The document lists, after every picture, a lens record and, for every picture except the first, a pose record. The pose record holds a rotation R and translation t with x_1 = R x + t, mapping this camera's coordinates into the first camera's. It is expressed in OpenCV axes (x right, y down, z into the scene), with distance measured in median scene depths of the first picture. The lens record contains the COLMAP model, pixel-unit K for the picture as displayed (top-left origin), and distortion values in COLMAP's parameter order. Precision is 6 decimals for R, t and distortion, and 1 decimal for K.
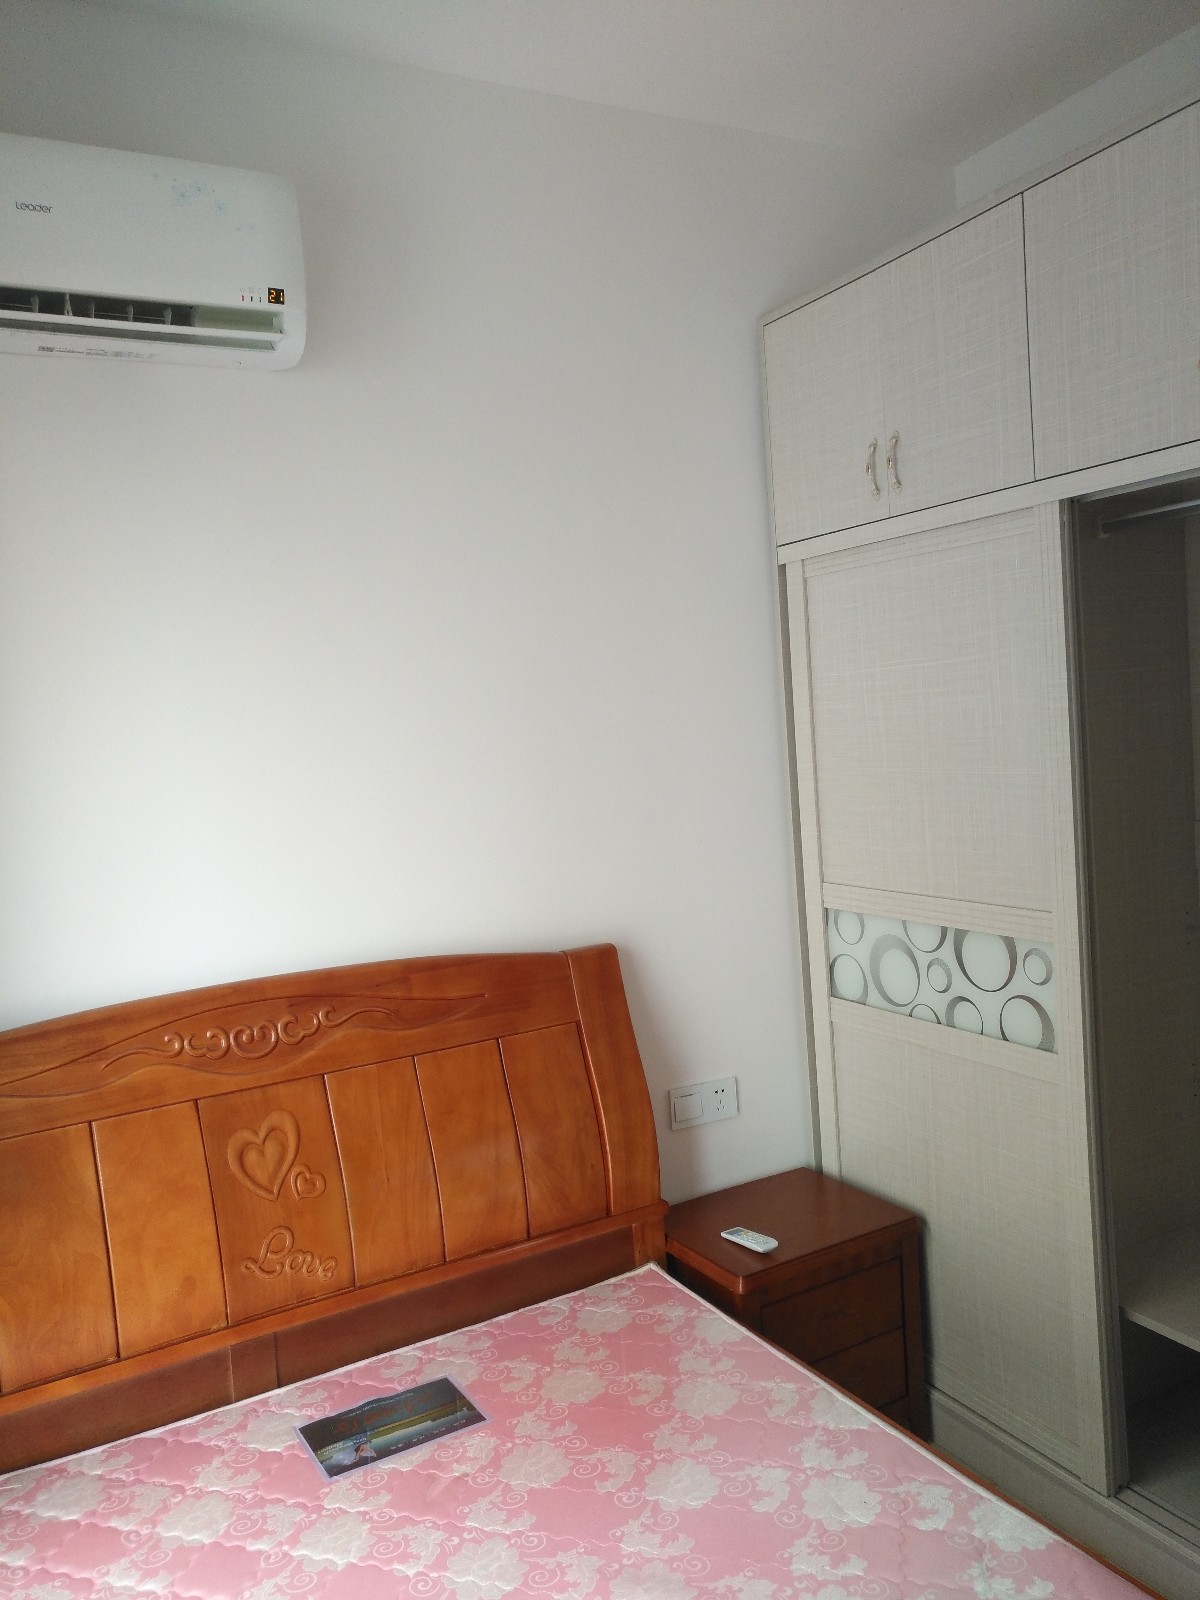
lens RADIAL K [[1265.0, 0, 600.0], [0, 1265.0, 800.0], [0, 0, 1]] dist [-0.024701, 0.098750]
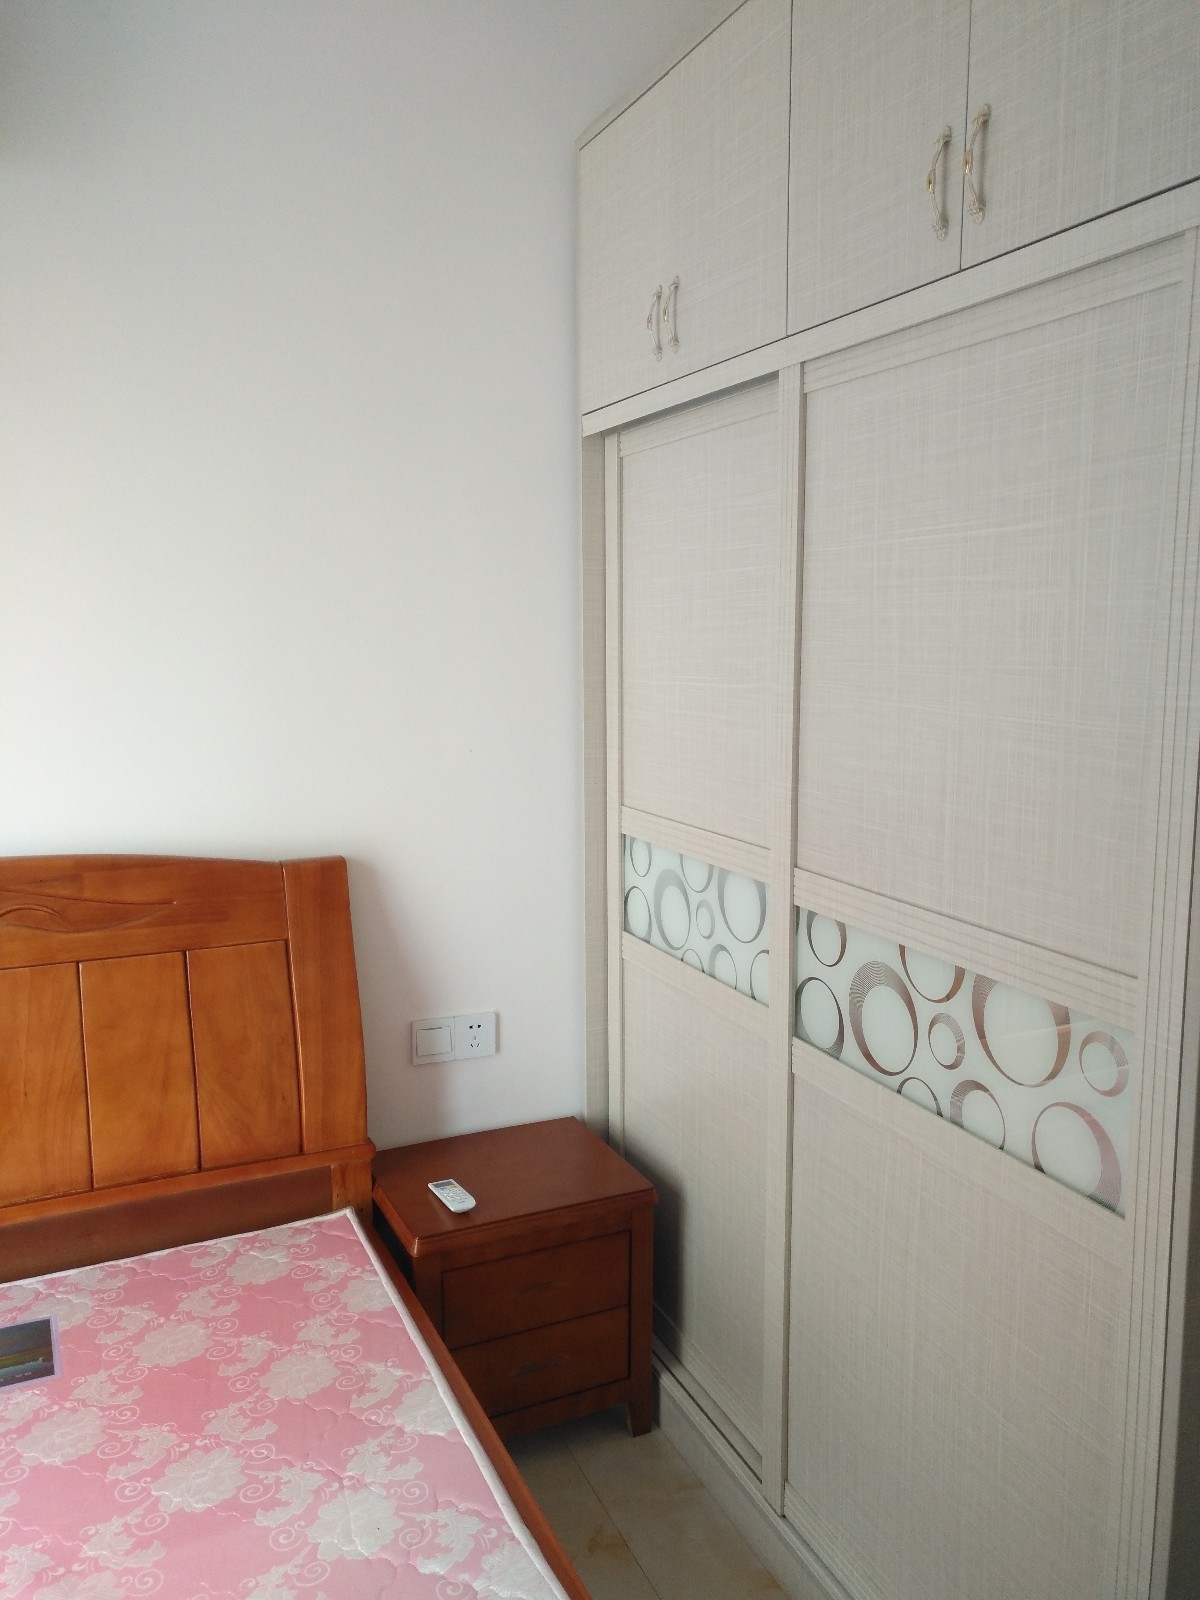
lens RADIAL K [[1257.8, 0, 603.1], [0, 1257.8, 791.2], [0, 0, 1]] dist [-0.007016, 0.055541]
pose [[0.993889, 0.073816, -0.082068, 0.291545], [-0.067895, 0.995038, 0.072734, -0.009654], [0.087029, -0.066718, 0.993969, 0.148826]]
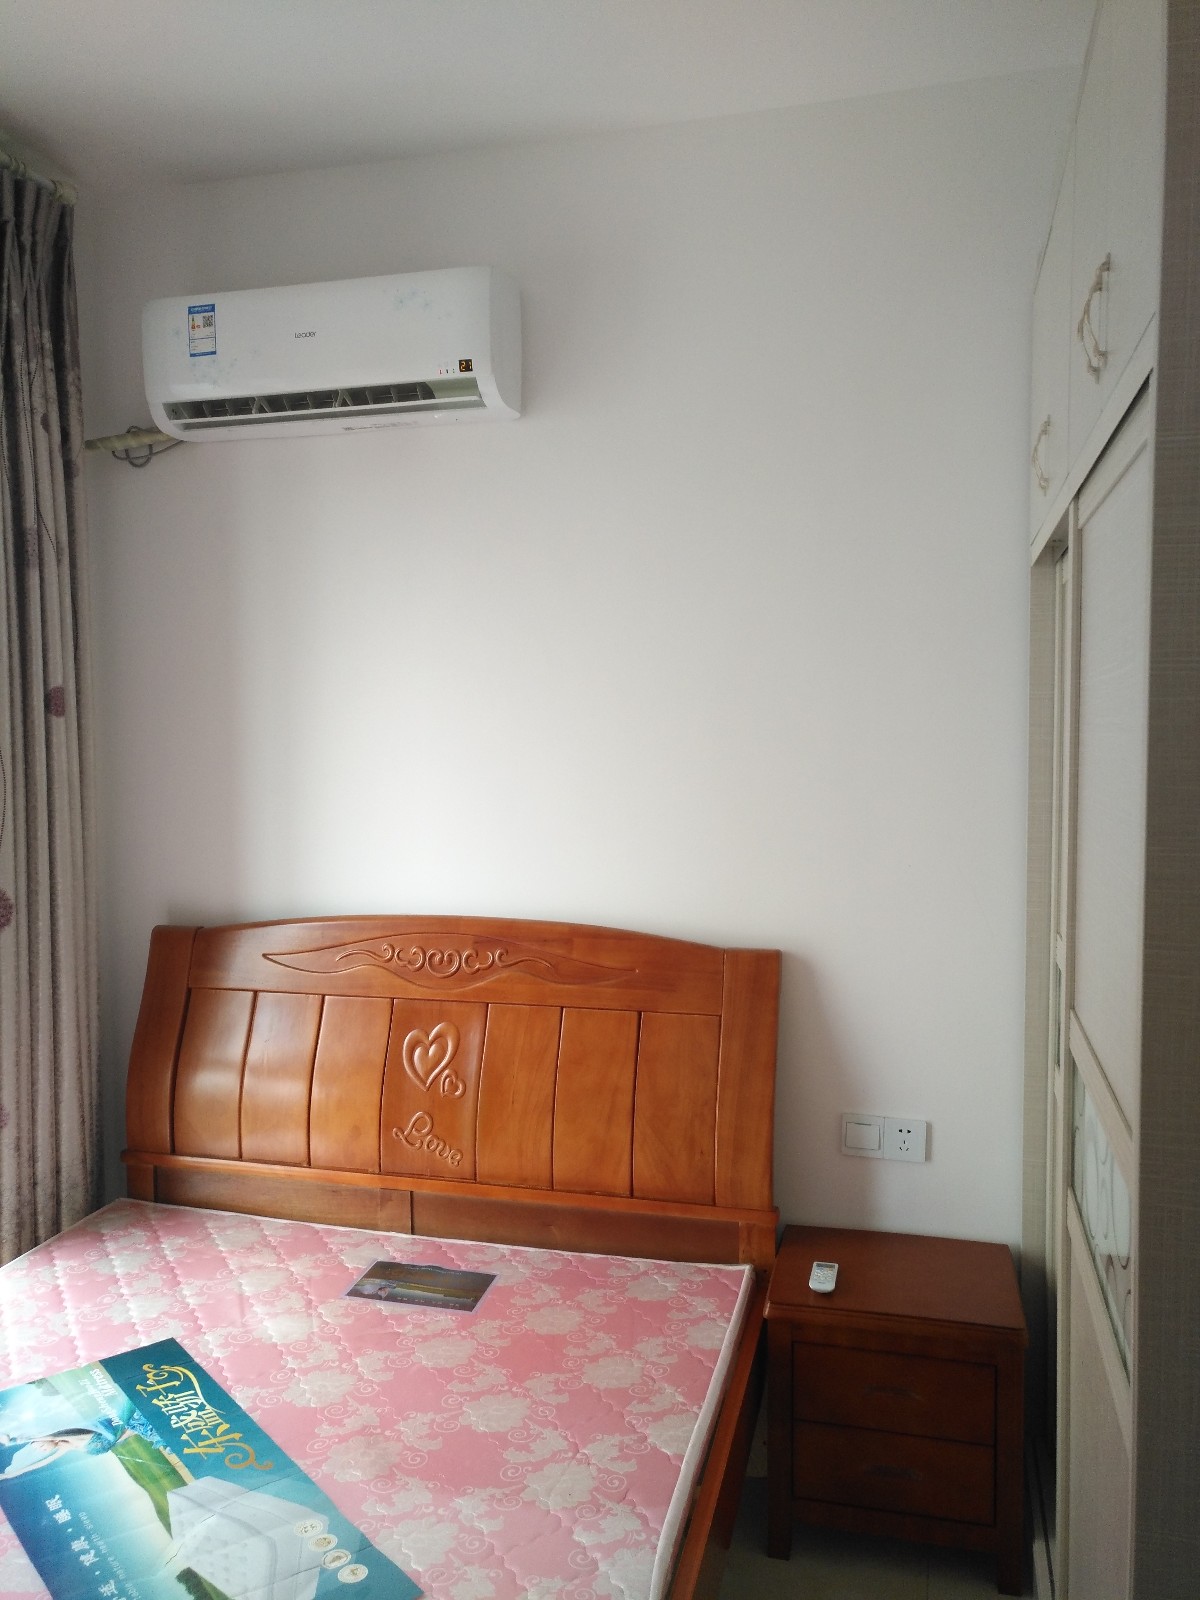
lens RADIAL K [[1265.0, 0, 600.0], [0, 1265.0, 800.0], [0, 0, 1]] dist [-0.024701, 0.098750]
pose [[0.715314, 0.104768, -0.690905, 0.654313], [-0.093494, 0.994157, 0.053955, -0.050310], [0.692521, 0.026001, 0.720929, 0.191421]]
